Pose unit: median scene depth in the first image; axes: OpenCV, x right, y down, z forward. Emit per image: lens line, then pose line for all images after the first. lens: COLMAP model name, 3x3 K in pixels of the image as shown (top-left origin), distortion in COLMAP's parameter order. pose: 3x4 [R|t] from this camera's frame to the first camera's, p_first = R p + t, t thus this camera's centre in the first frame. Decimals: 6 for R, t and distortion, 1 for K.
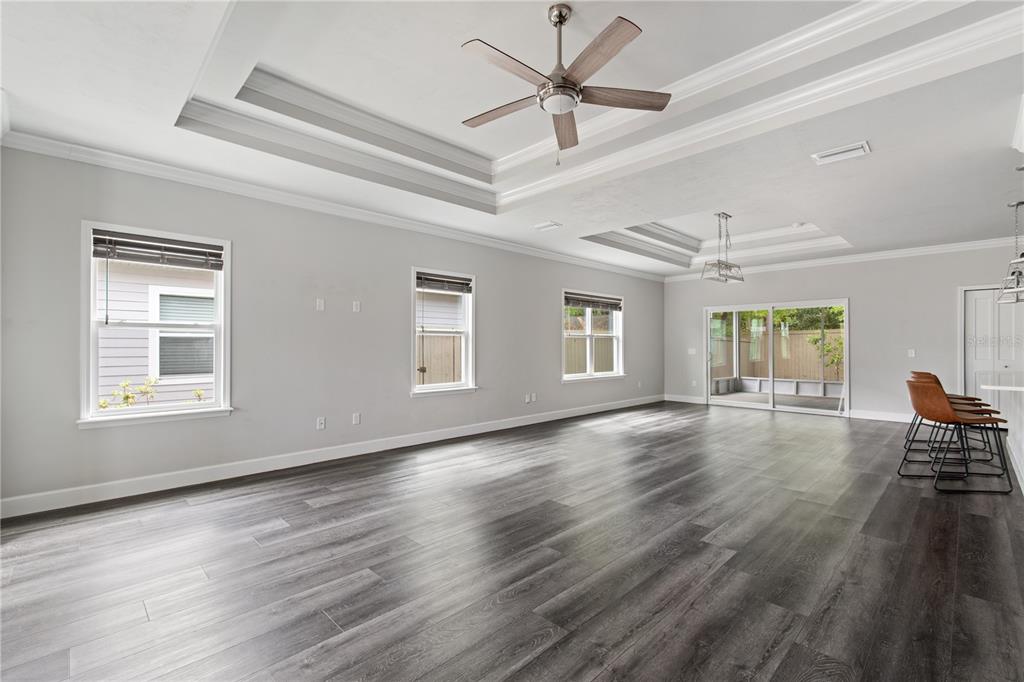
lens RADIAL K [[452.2, 0, 515.7], [0, 452.2, 345.8], [0, 0, 1]] dist [0.008909, -0.000329]
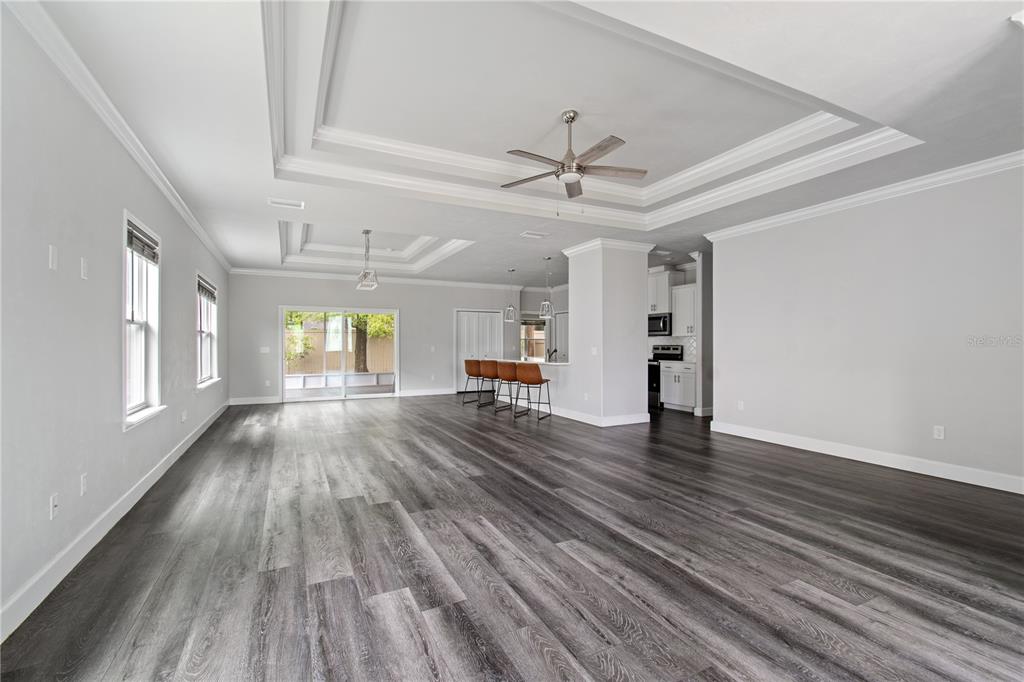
lens RADIAL K [[452.2, 0, 515.7], [0, 452.2, 345.8], [0, 0, 1]] dist [0.008909, -0.000329]
pose [[0.310923, -0.000999, 0.950435, -1.038055], [-0.000533, 0.999999, 0.001226, 0.003638], [-0.950435, -0.000888, 0.310922, 0.551263]]
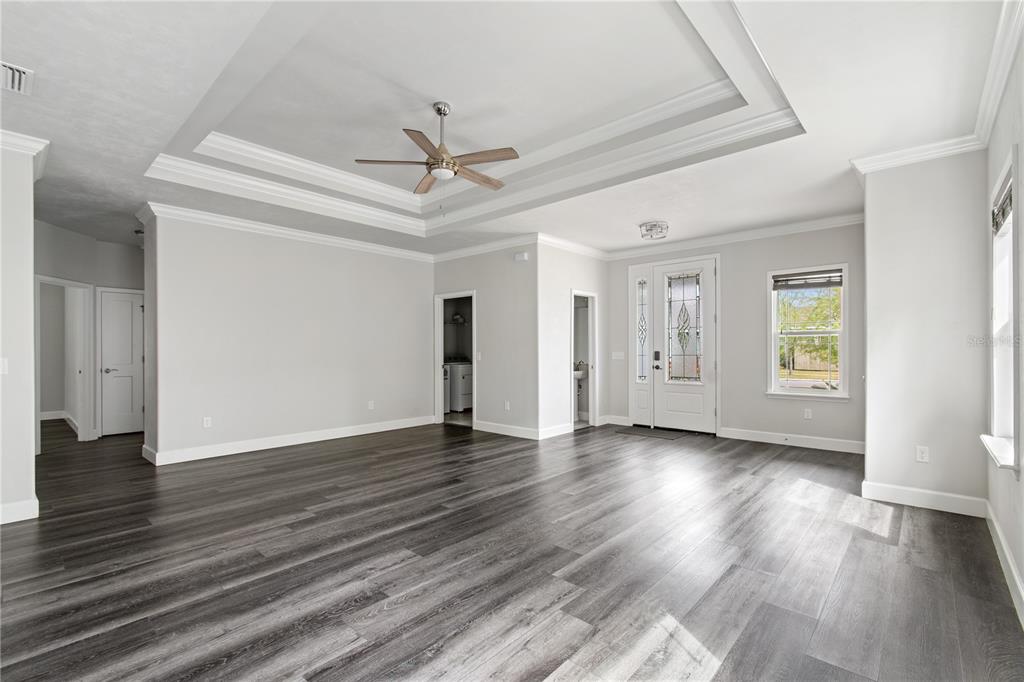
lens RADIAL K [[452.2, 0, 515.7], [0, 452.2, 345.8], [0, 0, 1]] dist [0.008909, -0.000329]
pose [[-0.998457, 0.004150, -0.055376, -0.038667], [0.004710, 0.999939, -0.009988, 0.002485], [0.055331, -0.010233, -0.998416, 1.850327]]
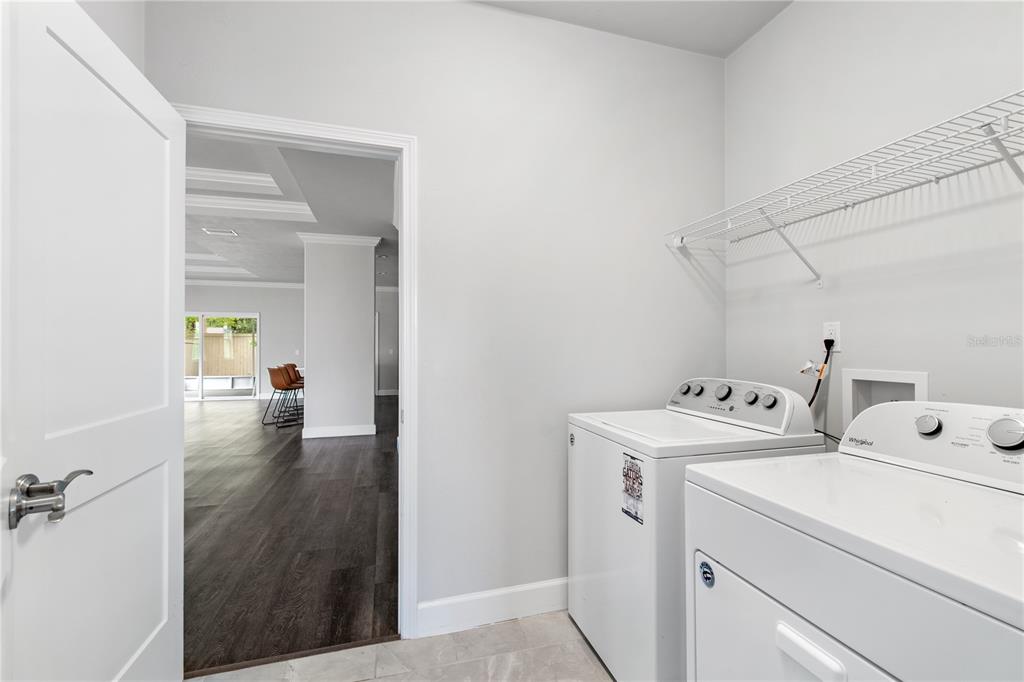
lens RADIAL K [[452.2, 0, 515.7], [0, 452.2, 345.8], [0, 0, 1]] dist [0.008909, -0.000329]
pose [[0.477321, 0.000014, 0.878729, -0.241559], [0.001432, 0.999999, -0.000794, -0.007197], [-0.878728, 0.001637, 0.477320, -0.787699]]
